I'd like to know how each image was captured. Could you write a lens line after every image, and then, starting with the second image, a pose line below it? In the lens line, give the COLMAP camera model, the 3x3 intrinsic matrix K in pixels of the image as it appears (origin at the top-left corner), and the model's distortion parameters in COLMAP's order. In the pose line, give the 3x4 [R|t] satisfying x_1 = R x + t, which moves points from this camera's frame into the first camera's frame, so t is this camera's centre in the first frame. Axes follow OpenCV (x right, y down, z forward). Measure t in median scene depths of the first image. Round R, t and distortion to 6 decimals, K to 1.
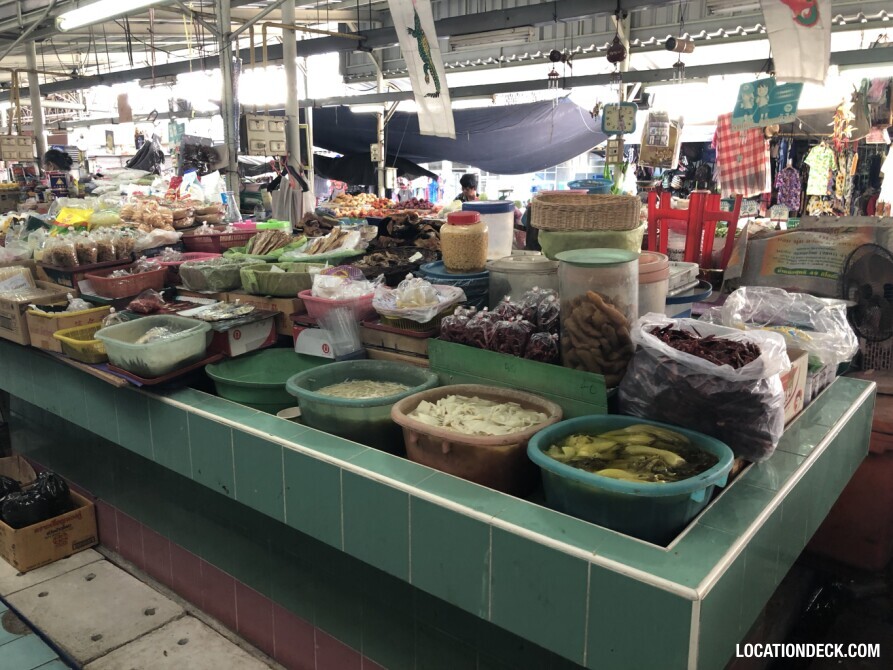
lens RADIAL K [[733.1, 0, 446.3], [0, 733.1, 333.2], [0, 0, 1]] dist [0.055409, -0.070403]
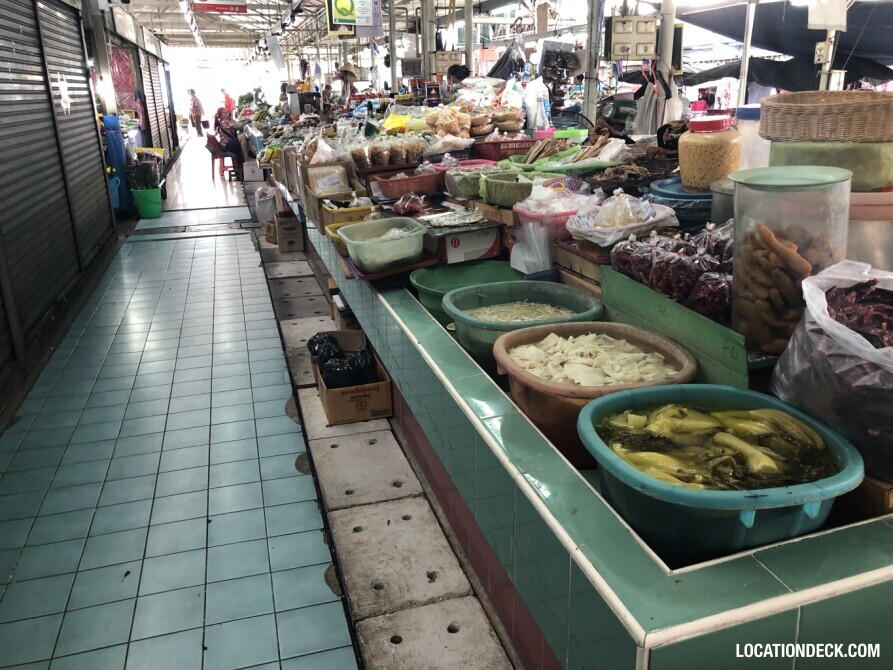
lens RADIAL K [[733.1, 0, 452.5], [0, 733.1, 329.3], [0, 0, 1]] dist [0.055409, -0.070403]
pose [[0.836292, 0.157005, -0.525324, 0.267418], [-0.099935, 0.985723, 0.135514, -0.016526], [0.539100, -0.060831, 0.840042, 0.154167]]
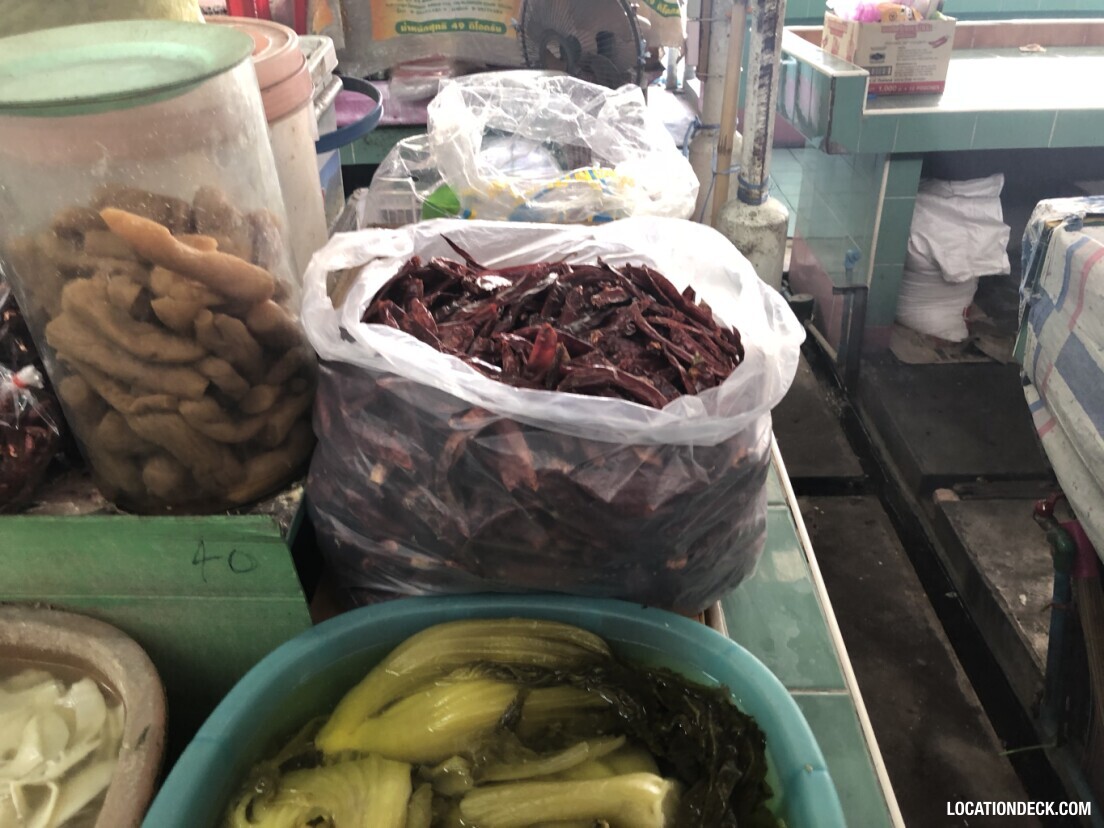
lens RADIAL K [[906.4, 0, 545.9], [0, 906.4, 408.7], [0, 0, 1]] dist [0.055409, -0.070403]
pose [[0.780672, -0.340545, 0.524004, 0.095974], [0.169612, 0.922471, 0.346813, -0.060628], [-0.601484, -0.181870, 0.777908, 0.503467]]
